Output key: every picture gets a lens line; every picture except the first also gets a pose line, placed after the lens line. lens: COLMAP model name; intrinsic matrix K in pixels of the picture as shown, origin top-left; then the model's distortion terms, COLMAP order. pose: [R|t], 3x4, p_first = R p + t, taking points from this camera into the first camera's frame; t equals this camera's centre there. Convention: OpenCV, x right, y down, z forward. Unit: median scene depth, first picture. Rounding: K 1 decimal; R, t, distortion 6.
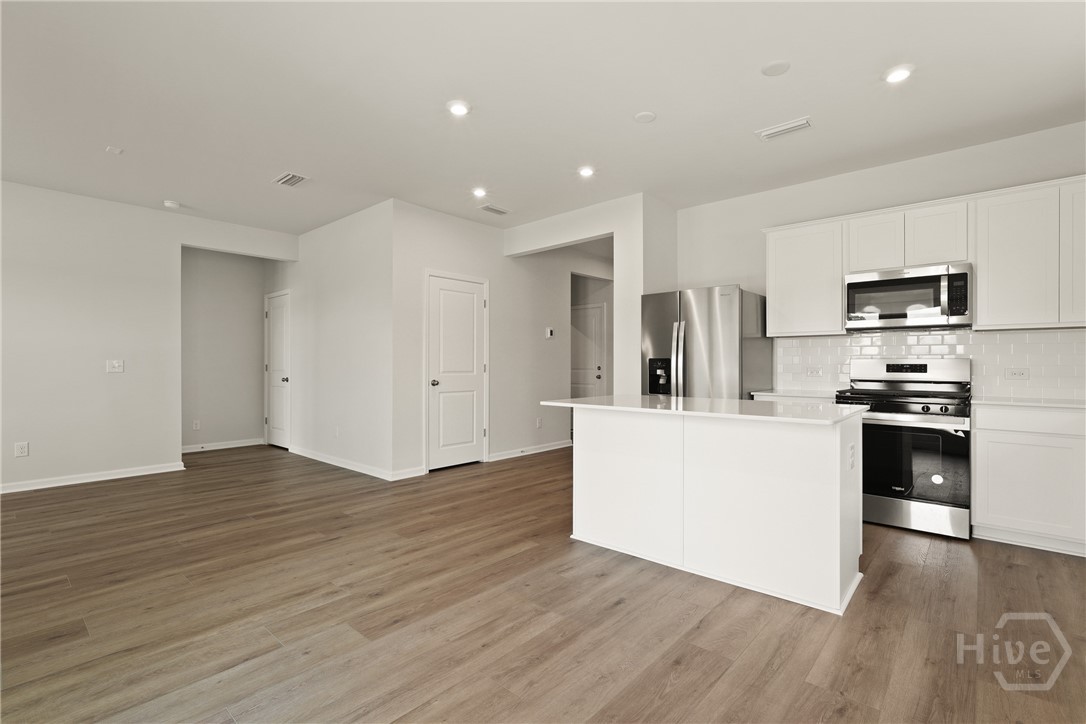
lens RADIAL K [[498.2, 0, 545.6], [0, 498.2, 363.7], [0, 0, 1]] dist [-0.014207, 0.007422]
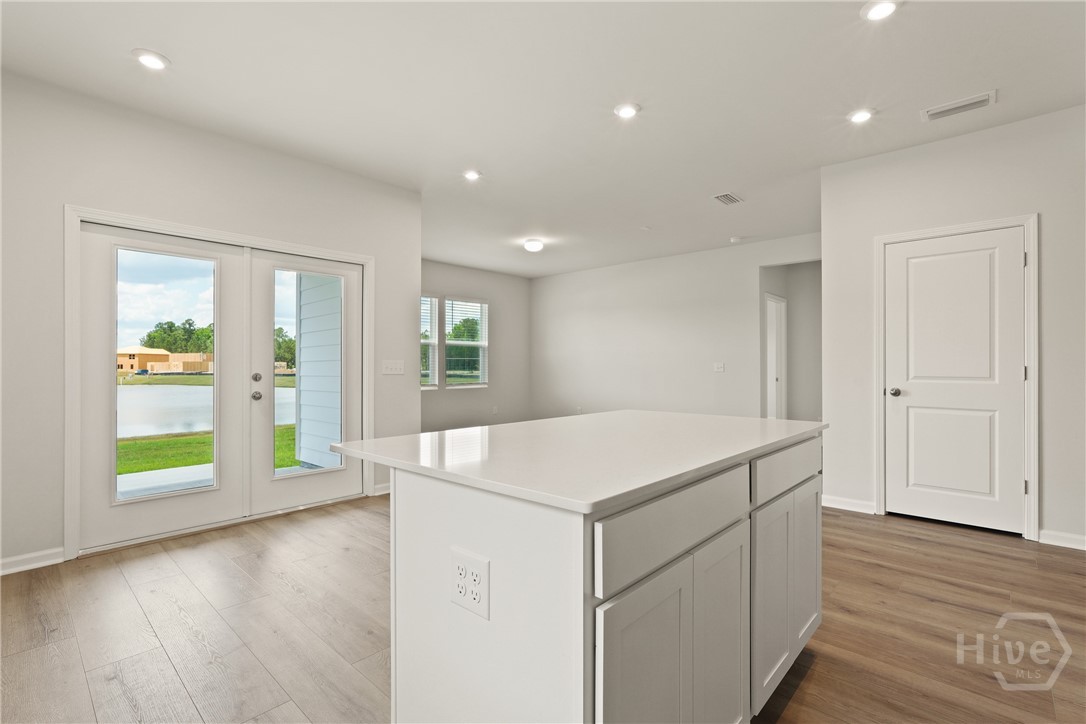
lens RADIAL K [[498.2, 0, 545.6], [0, 498.2, 363.7], [0, 0, 1]] dist [-0.014207, 0.007422]
pose [[-0.022422, -0.003525, -0.999742, 0.849706], [0.001332, 0.999993, -0.003556, -0.000491], [0.999748, -0.001412, -0.022417, 0.876051]]
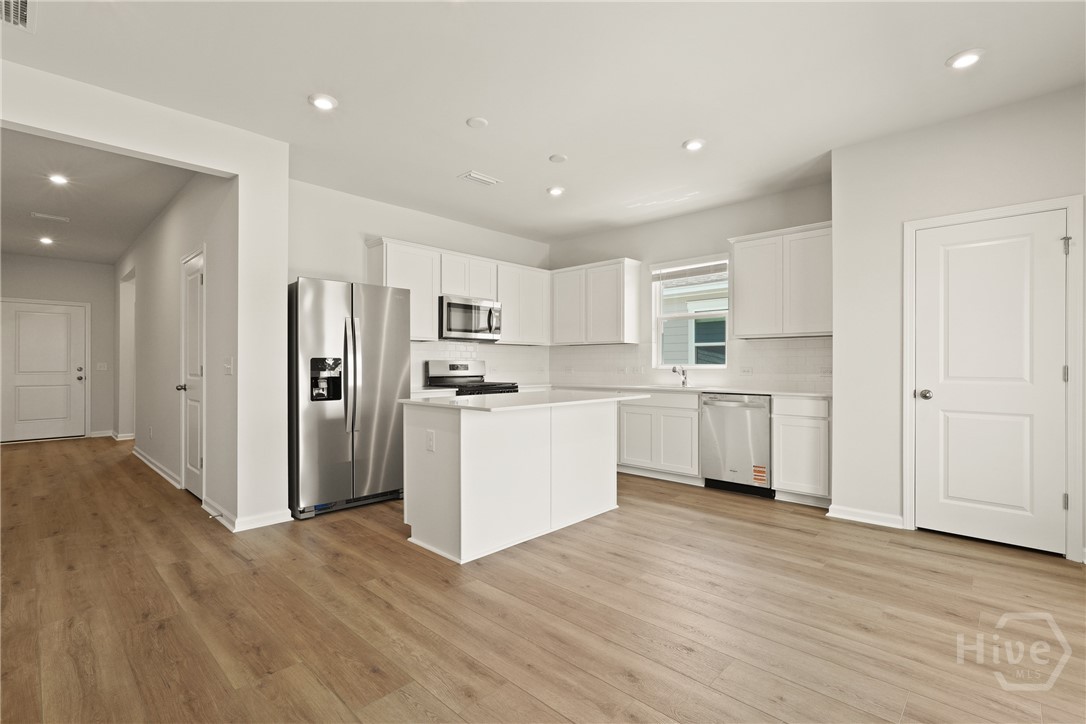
lens RADIAL K [[498.2, 0, 545.6], [0, 498.2, 363.7], [0, 0, 1]] dist [-0.014207, 0.007422]
pose [[0.034768, 0.001464, 0.999394, -0.864529], [-0.001498, 0.999998, -0.001412, 0.000837], [-0.999394, -0.001448, 0.034770, 0.877985]]
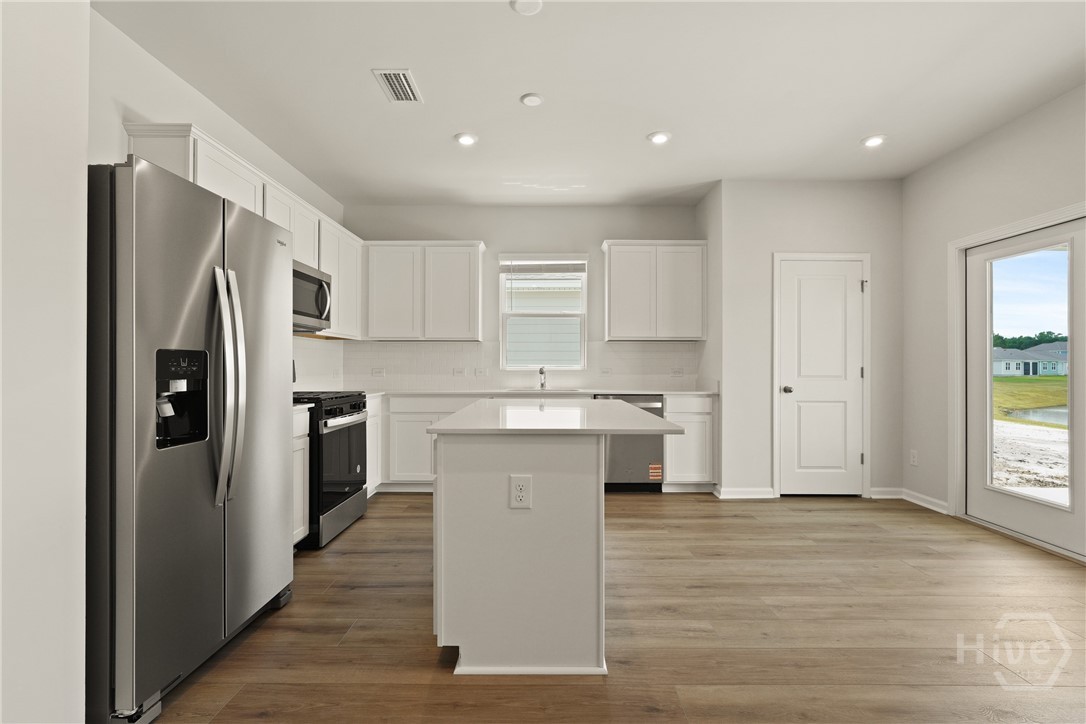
lens RADIAL K [[498.2, 0, 545.6], [0, 498.2, 363.7], [0, 0, 1]] dist [-0.014207, 0.007422]
pose [[-0.658985, 0.001377, 0.752155, -0.347833], [-0.002828, 0.999987, -0.004309, 0.001178], [-0.752151, -0.004966, -0.658972, 1.517351]]
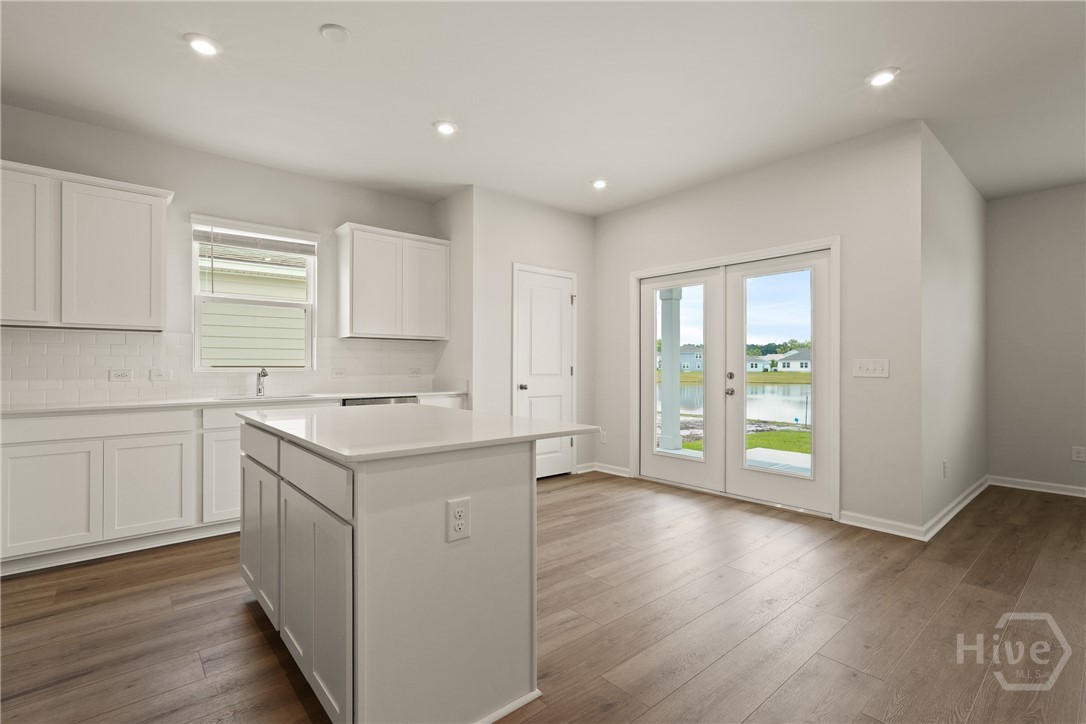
lens RADIAL K [[498.2, 0, 545.6], [0, 498.2, 363.7], [0, 0, 1]] dist [-0.014207, 0.007422]
pose [[-0.990396, 0.000038, 0.138261, -0.029878], [-0.000649, 0.999988, -0.004924, 0.000806], [-0.138259, -0.004966, -0.990384, 1.621994]]
